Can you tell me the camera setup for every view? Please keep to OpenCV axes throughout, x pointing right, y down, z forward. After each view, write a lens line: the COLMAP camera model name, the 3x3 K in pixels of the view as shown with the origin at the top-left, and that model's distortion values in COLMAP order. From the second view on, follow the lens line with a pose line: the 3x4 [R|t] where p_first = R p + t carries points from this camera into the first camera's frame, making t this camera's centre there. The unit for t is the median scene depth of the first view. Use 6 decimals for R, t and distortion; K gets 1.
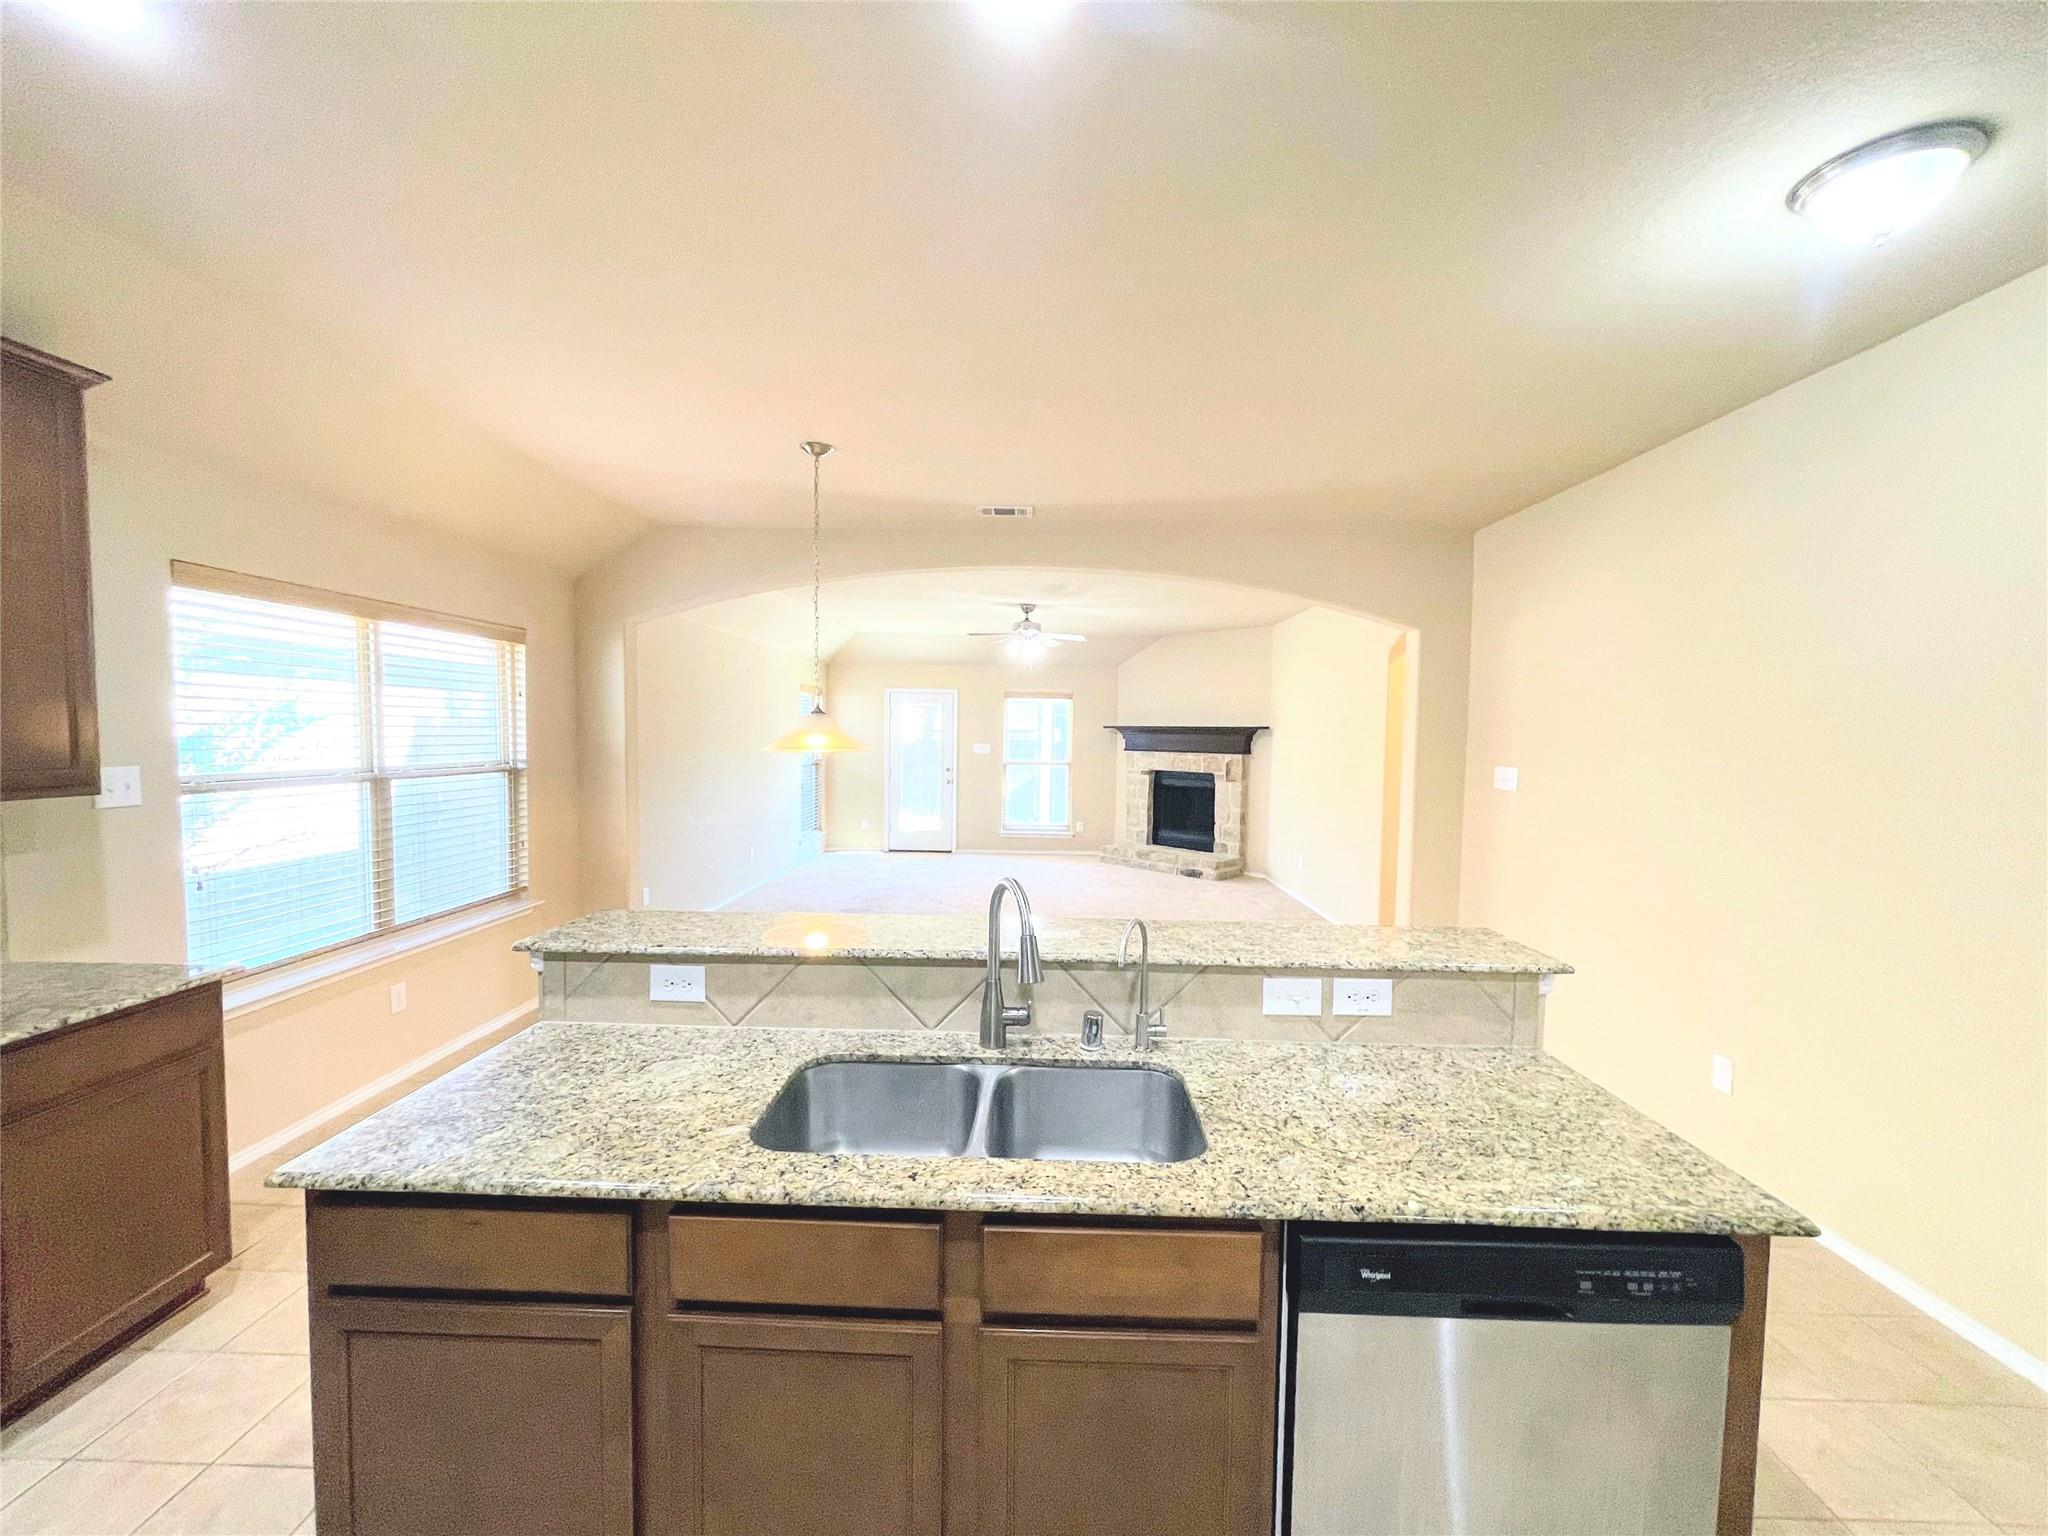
lens RADIAL K [[825.2, 0, 1018.9], [0, 825.2, 781.3], [0, 0, 1]] dist [0.005274, 0.000312]
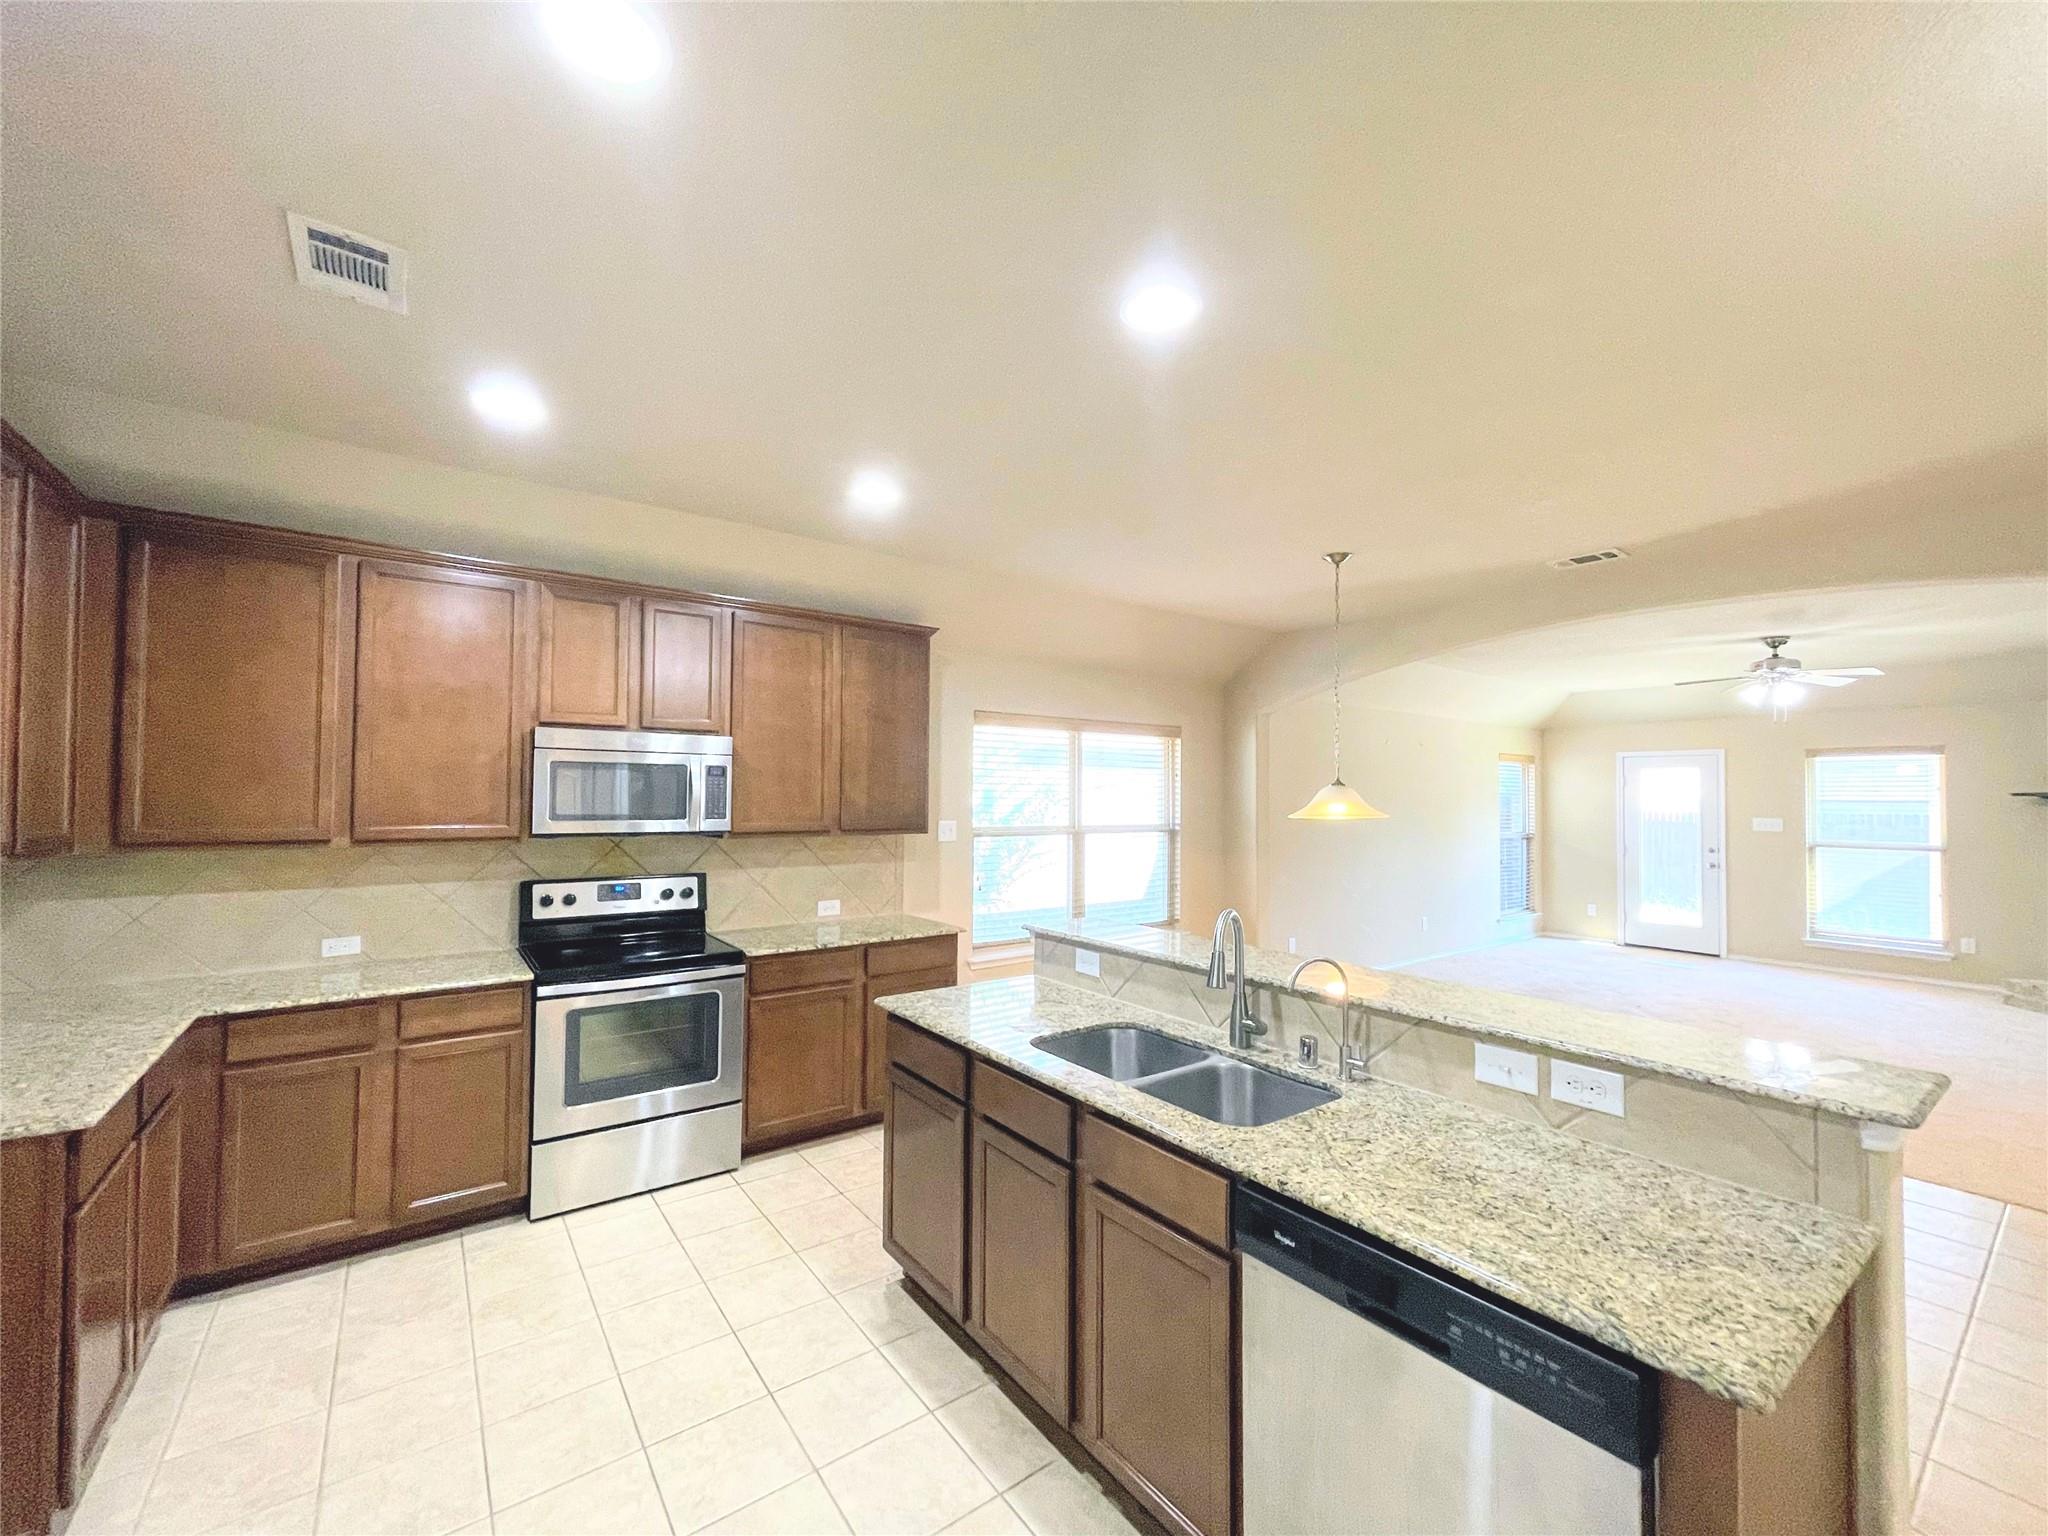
lens RADIAL K [[825.2, 0, 1031.2], [0, 825.2, 777.5], [0, 0, 1]] dist [0.005274, 0.000312]
pose [[0.623001, -0.027342, -0.781743, 0.746810], [-0.045410, 0.996439, -0.071040, 0.015047], [0.780902, 0.079757, 0.619541, -0.062069]]
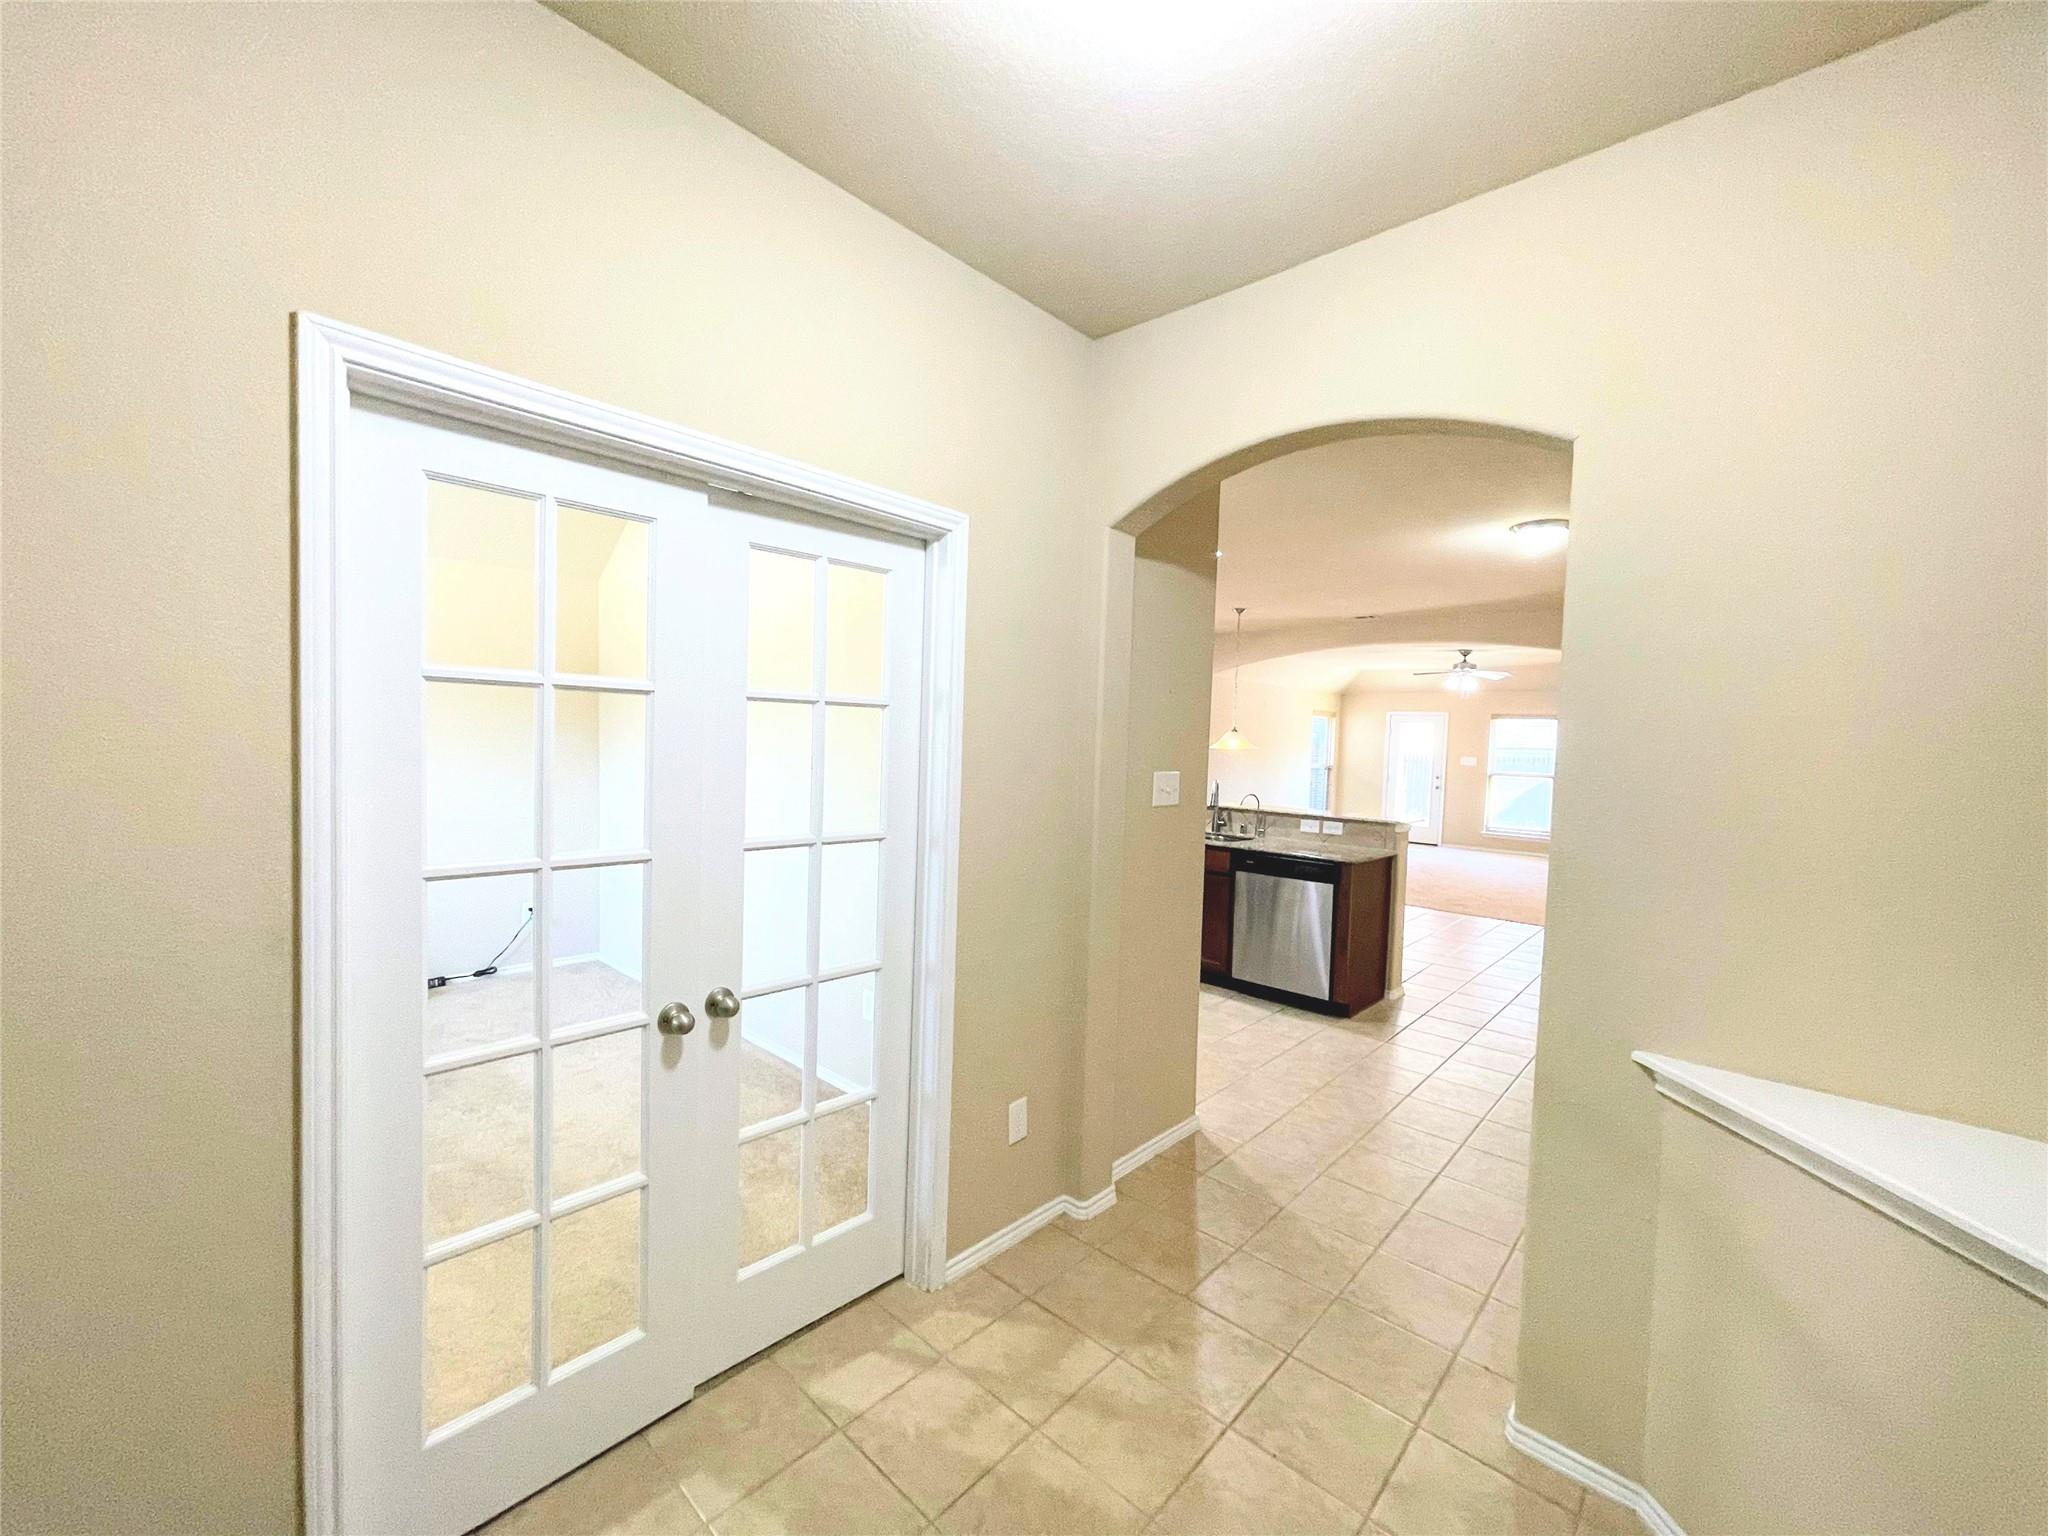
lens RADIAL K [[825.2, 0, 1011.6], [0, 825.2, 768.9], [0, 0, 1]] dist [0.005274, 0.000312]
pose [[0.744058, 0.037358, -0.667070, 1.500847], [-0.061249, 0.998045, -0.012423, 0.156078], [0.665301, 0.050101, 0.744892, -1.936325]]
